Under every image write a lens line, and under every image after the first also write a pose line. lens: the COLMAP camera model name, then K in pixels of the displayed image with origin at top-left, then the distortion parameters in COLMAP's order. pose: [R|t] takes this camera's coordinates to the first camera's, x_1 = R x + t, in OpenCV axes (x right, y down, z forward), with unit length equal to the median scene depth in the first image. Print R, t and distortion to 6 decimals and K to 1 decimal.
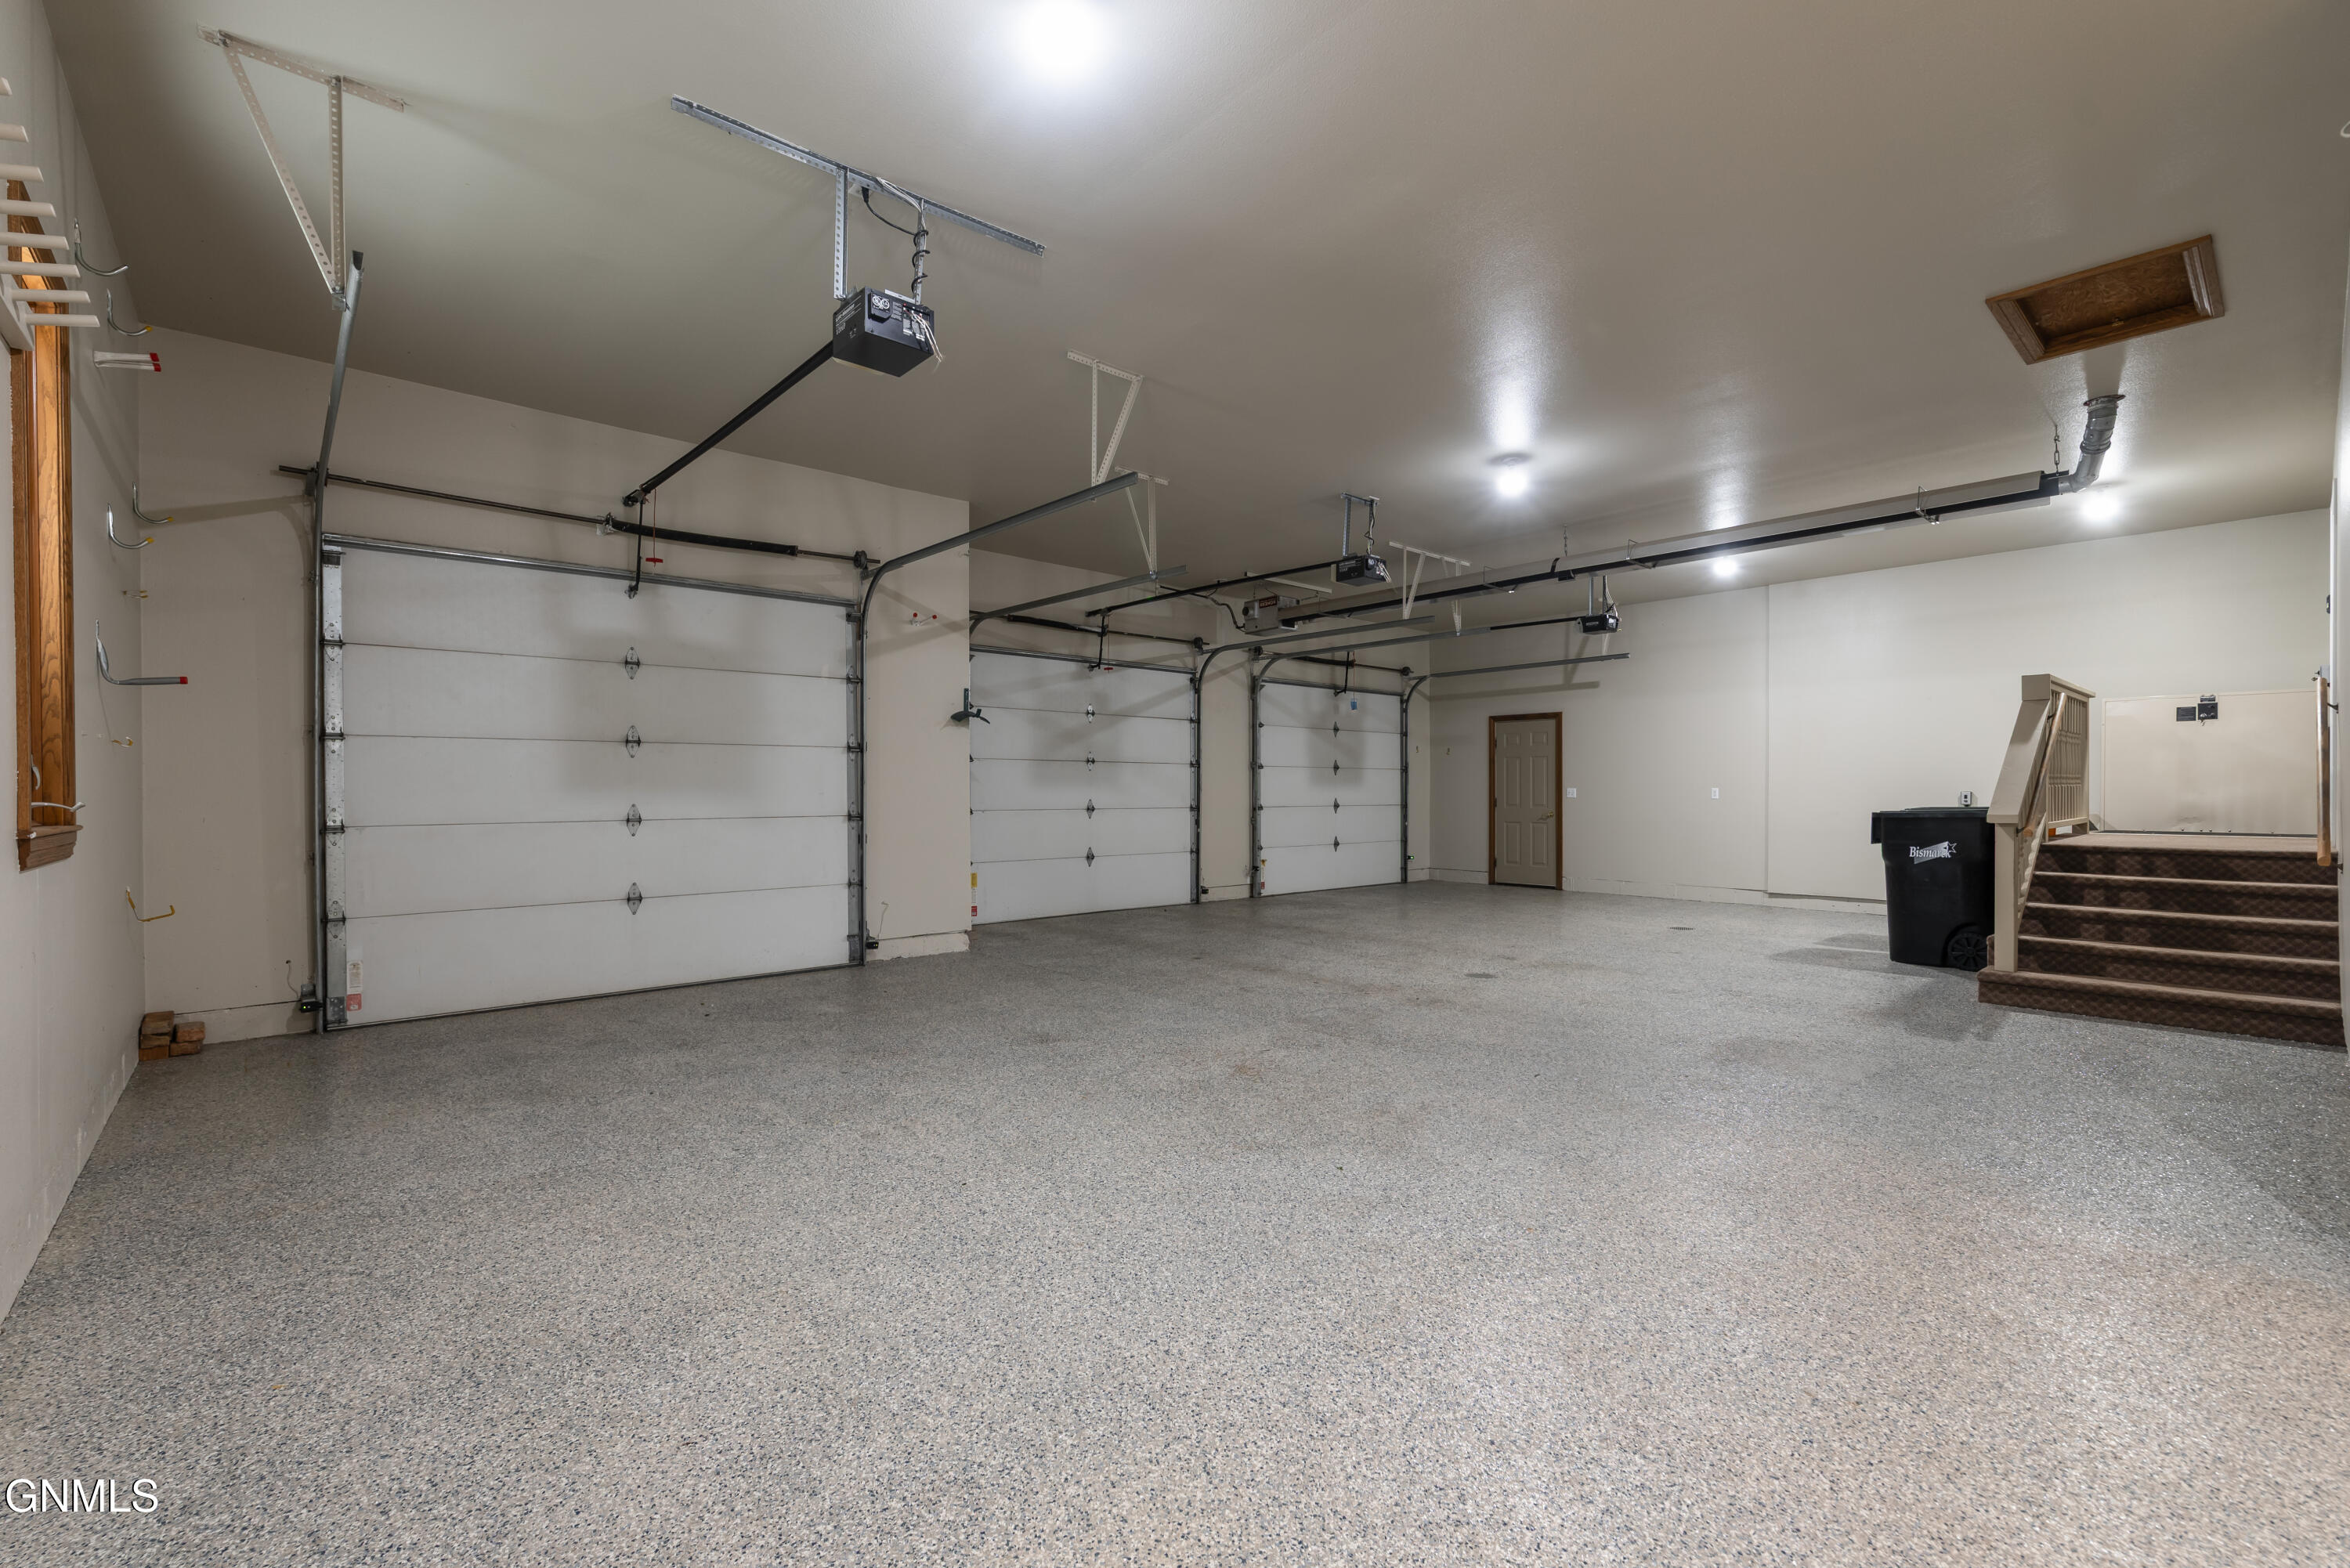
lens RADIAL K [[1010.3, 0, 1179.5], [0, 1010.3, 796.9], [0, 0, 1]] dist [0.000272, 0.000167]
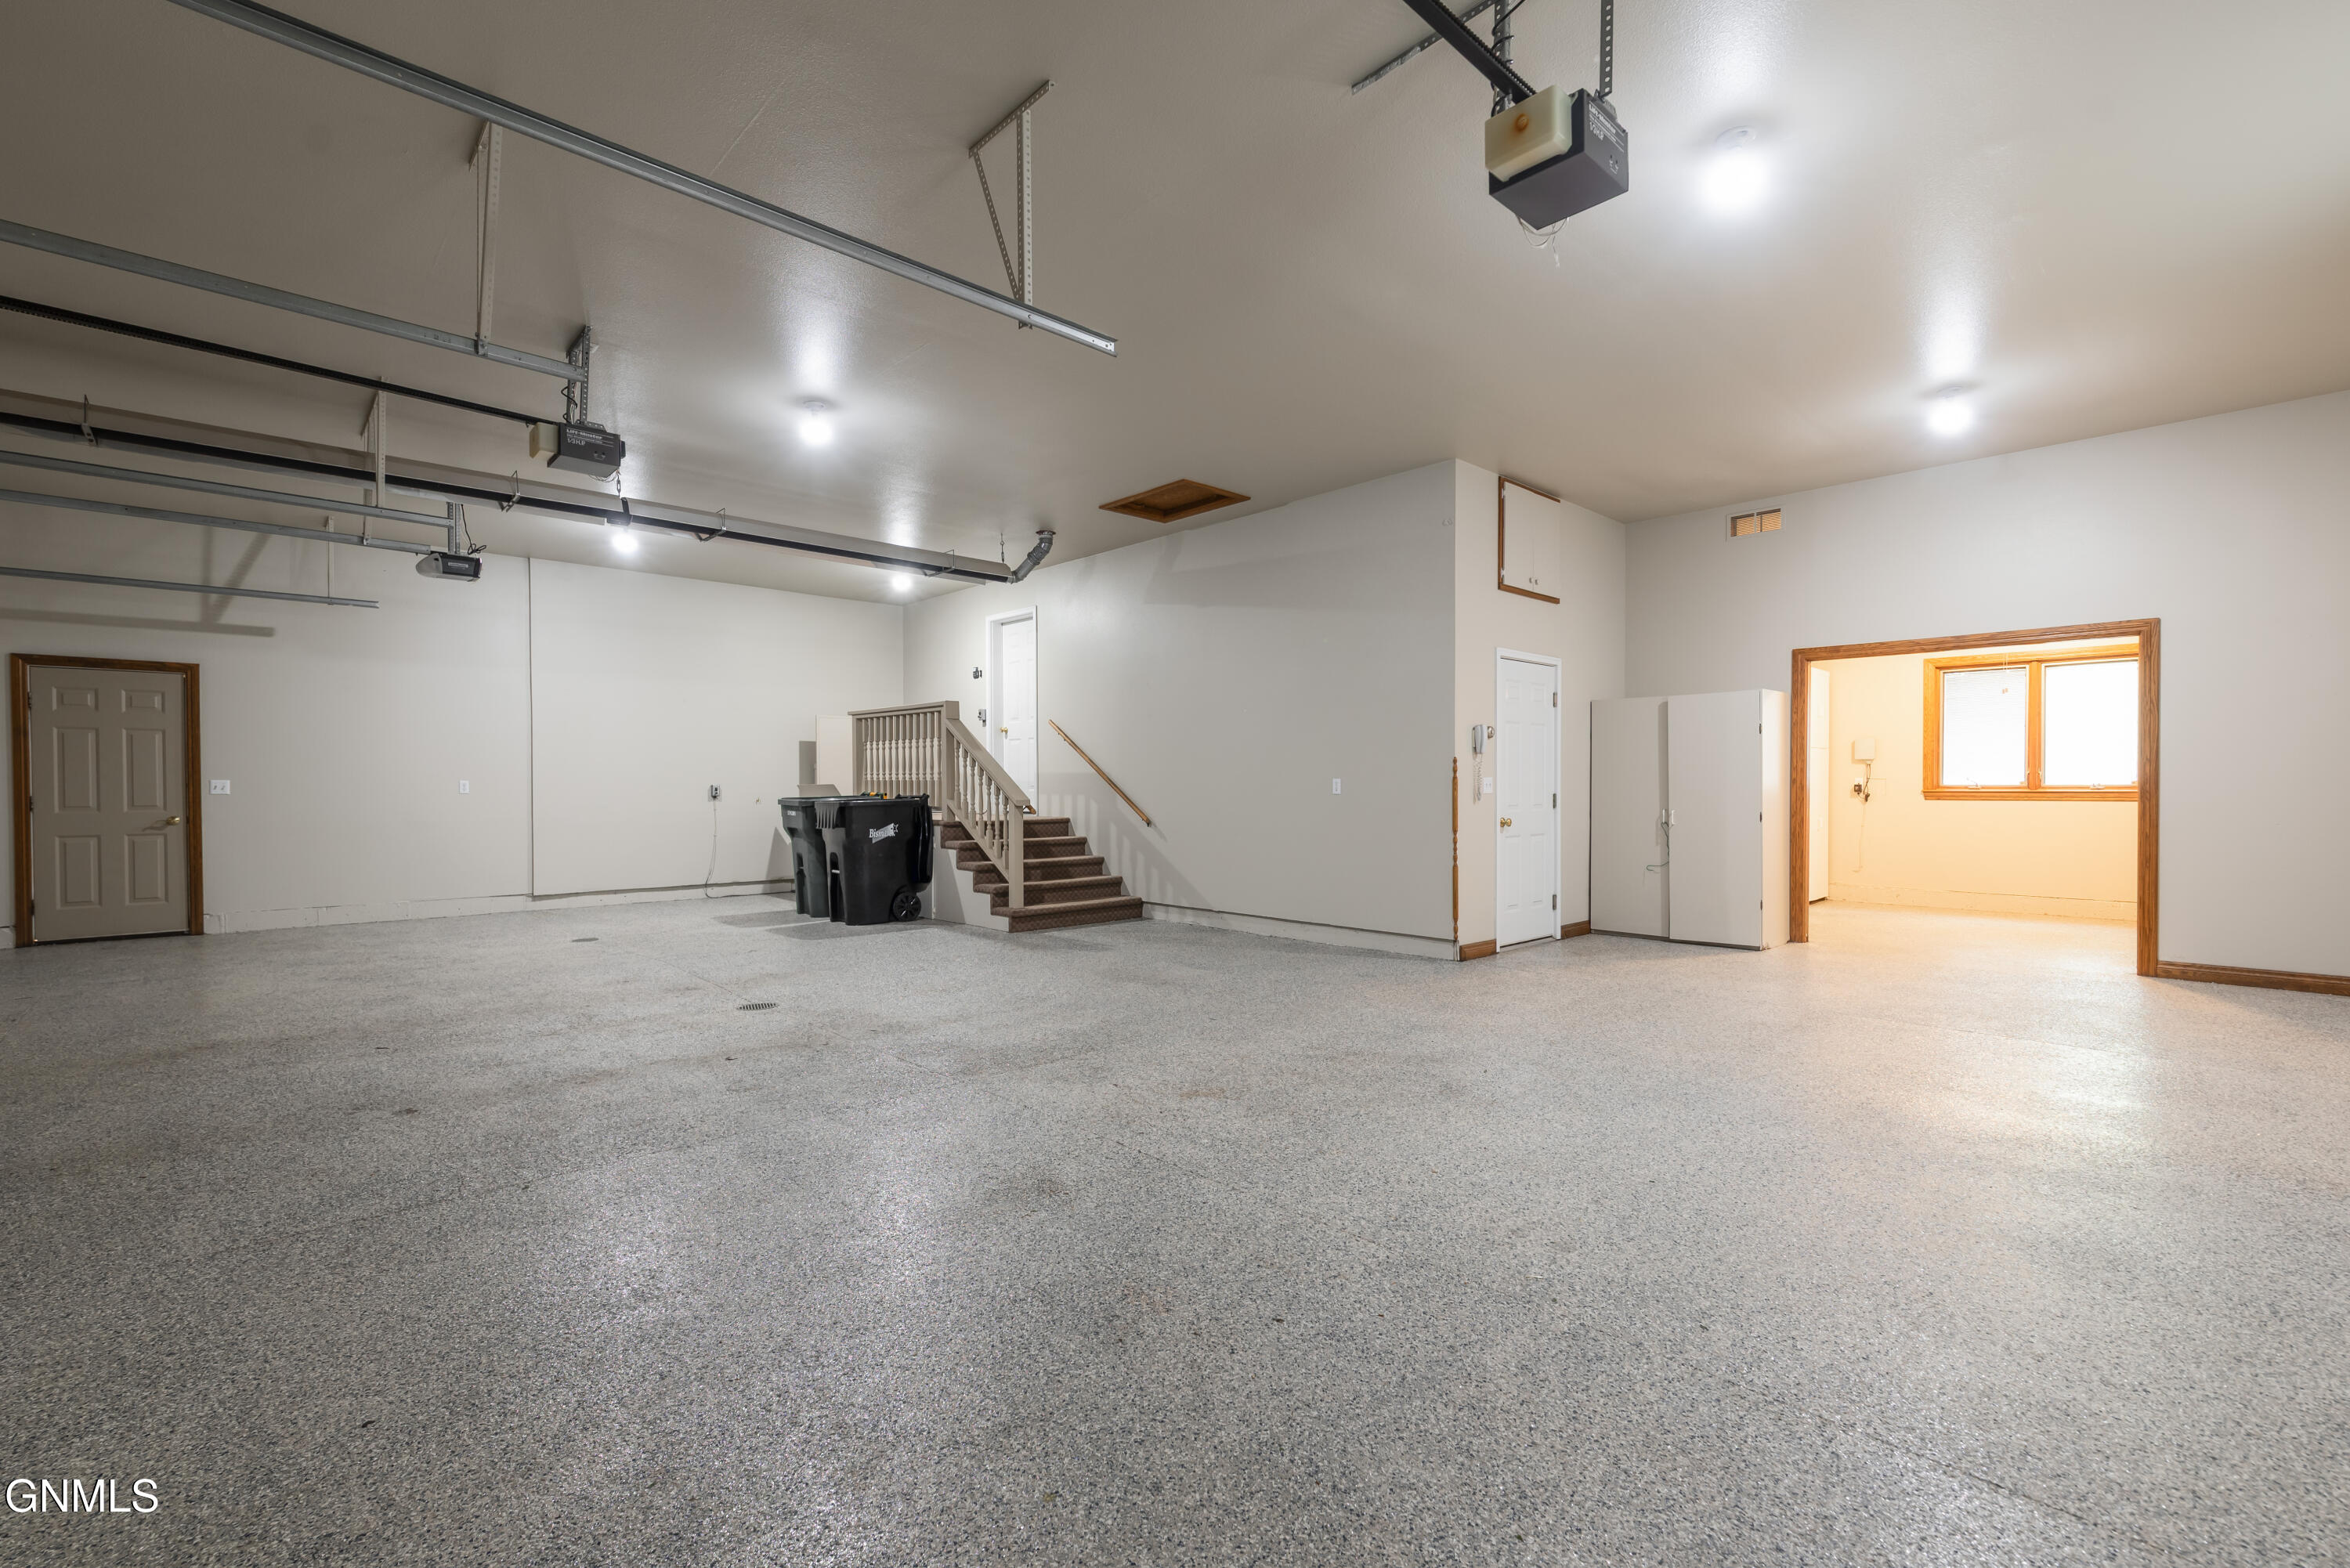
lens RADIAL K [[1024.2, 0, 1177.8], [0, 1024.2, 803.4], [0, 0, 1]] dist [-0.000481, -0.000003]
pose [[-0.022316, -0.017218, 0.999603, -0.527547], [0.006959, 0.999825, 0.017377, -0.001023], [-0.999727, 0.007344, -0.022192, 0.657376]]
